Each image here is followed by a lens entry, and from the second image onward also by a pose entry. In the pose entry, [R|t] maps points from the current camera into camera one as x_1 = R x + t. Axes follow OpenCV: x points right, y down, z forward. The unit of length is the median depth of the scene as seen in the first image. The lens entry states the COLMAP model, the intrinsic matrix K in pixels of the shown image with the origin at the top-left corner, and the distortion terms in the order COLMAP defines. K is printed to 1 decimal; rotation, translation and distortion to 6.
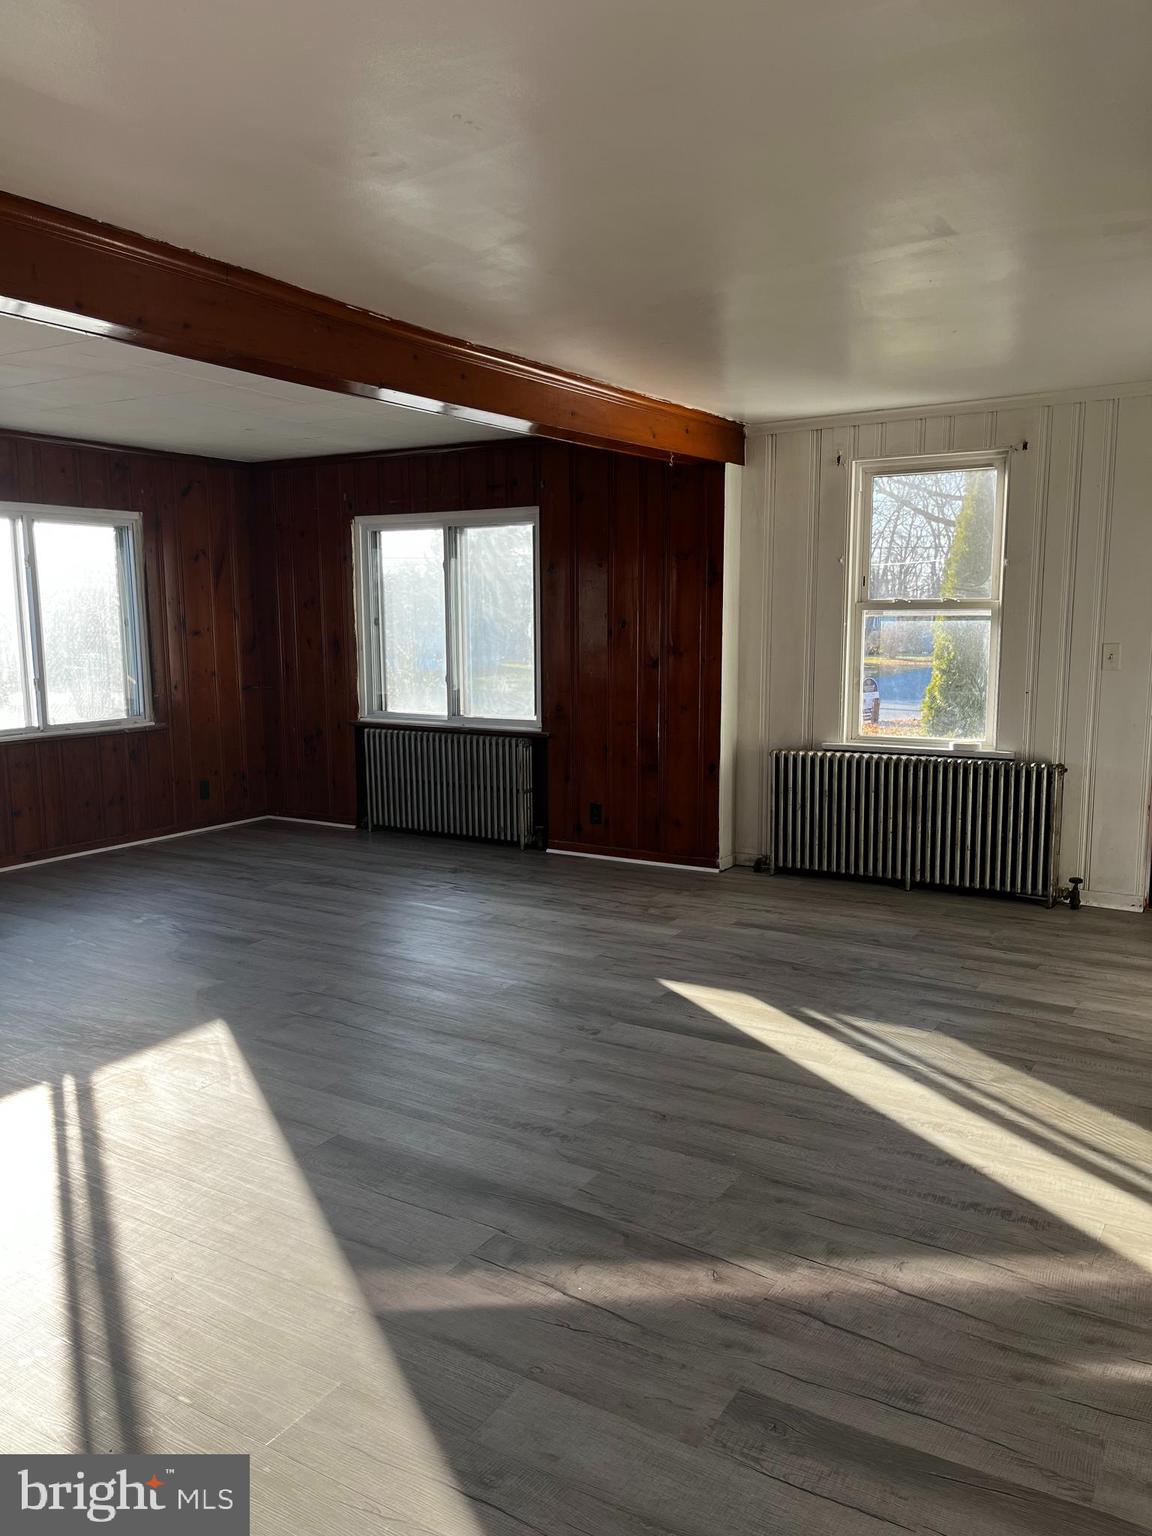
lens RADIAL K [[1161.3, 0, 576.0], [0, 1161.3, 768.0], [0, 0, 1]] dist [-0.001378, -0.002850]
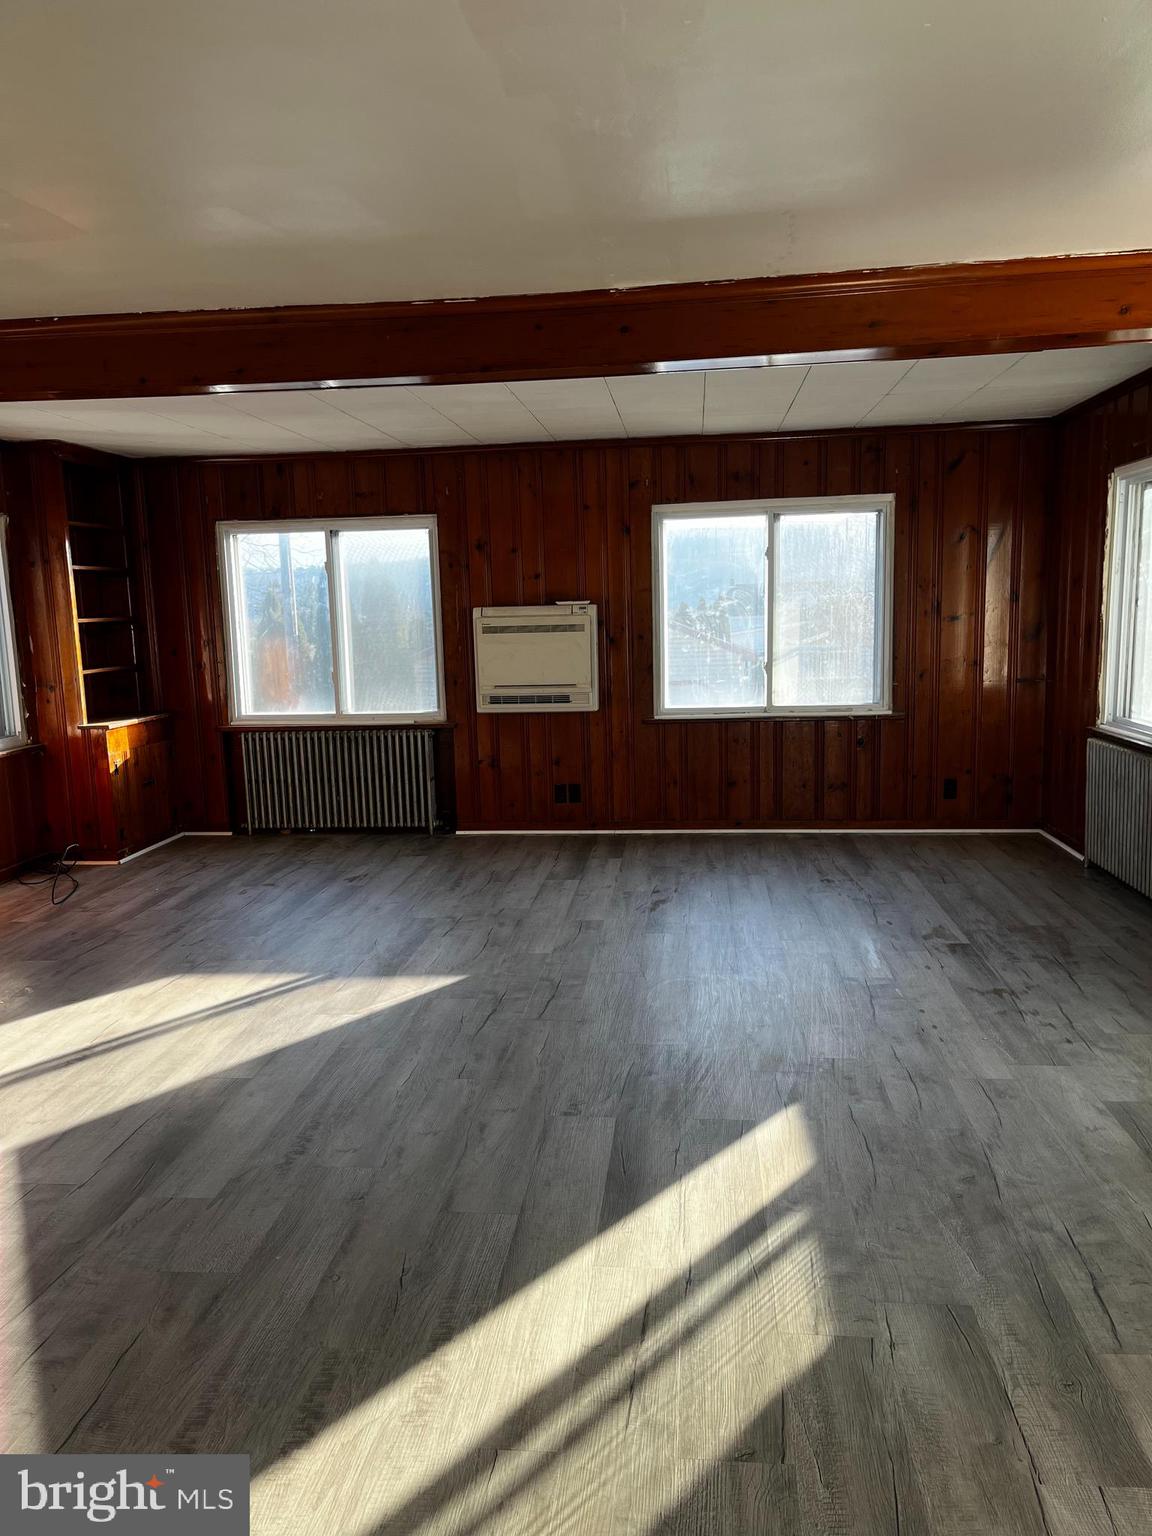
lens RADIAL K [[1163.4, 0, 564.2], [0, 1163.4, 768.1], [0, 0, 1]] dist [0.039401, -0.007578]
pose [[0.435046, 0.119387, -0.892458, 0.621556], [-0.098371, 0.991540, 0.084688, -0.075776], [0.895019, 0.050948, 0.443109, 0.514773]]
